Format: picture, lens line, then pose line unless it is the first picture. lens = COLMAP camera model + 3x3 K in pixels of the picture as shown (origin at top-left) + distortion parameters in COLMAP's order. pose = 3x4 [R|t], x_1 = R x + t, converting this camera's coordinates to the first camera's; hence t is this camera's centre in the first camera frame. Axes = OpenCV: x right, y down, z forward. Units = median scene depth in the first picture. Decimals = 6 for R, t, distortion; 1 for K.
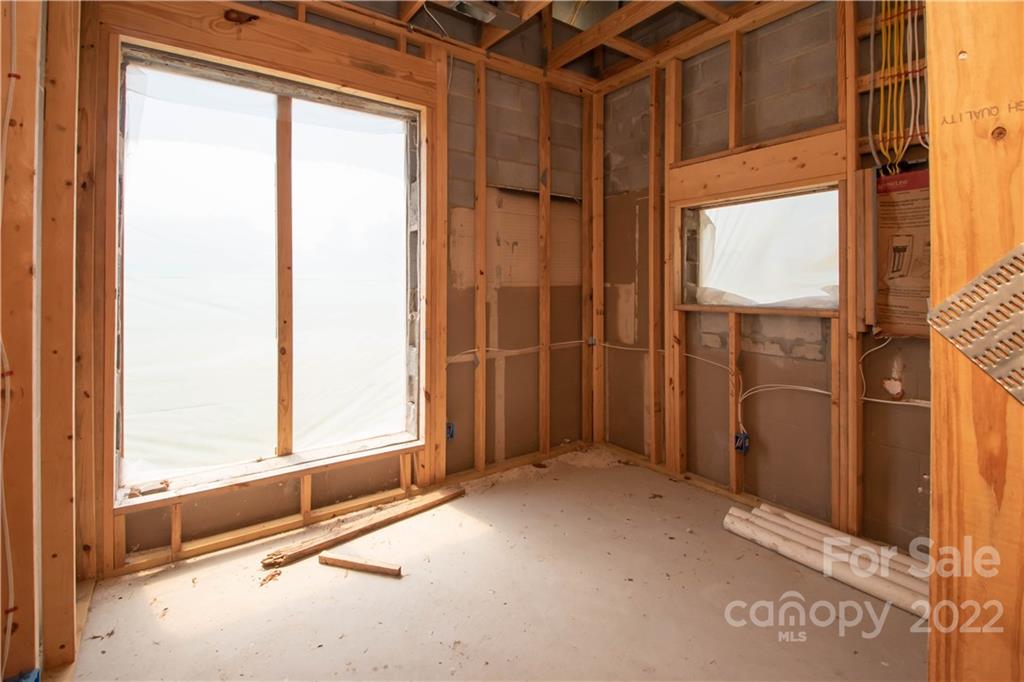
lens RADIAL K [[461.5, 0, 509.8], [0, 461.5, 278.8], [0, 0, 1]] dist [0.001567, -0.006521]
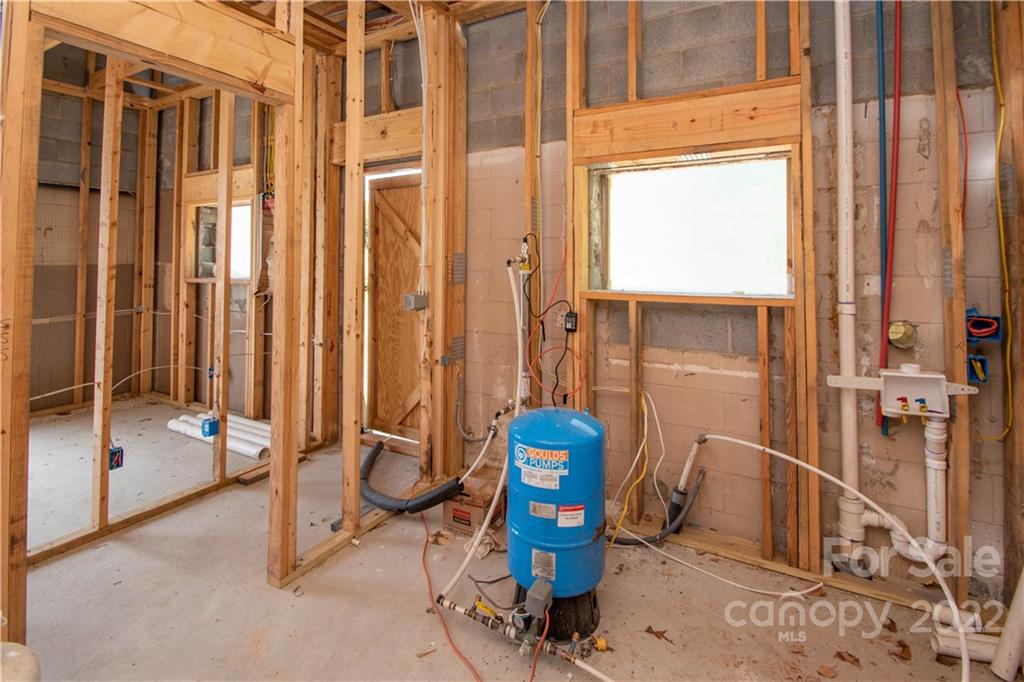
lens RADIAL K [[488.4, 0, 513.1], [0, 488.4, 241.9], [0, 0, 1]] dist [-0.001481, -0.000481]
pose [[0.906545, 0.015203, 0.421835, 0.638265], [-0.005012, 0.999668, -0.025257, -0.019854], [-0.422079, 0.020783, 0.906321, -0.719003]]
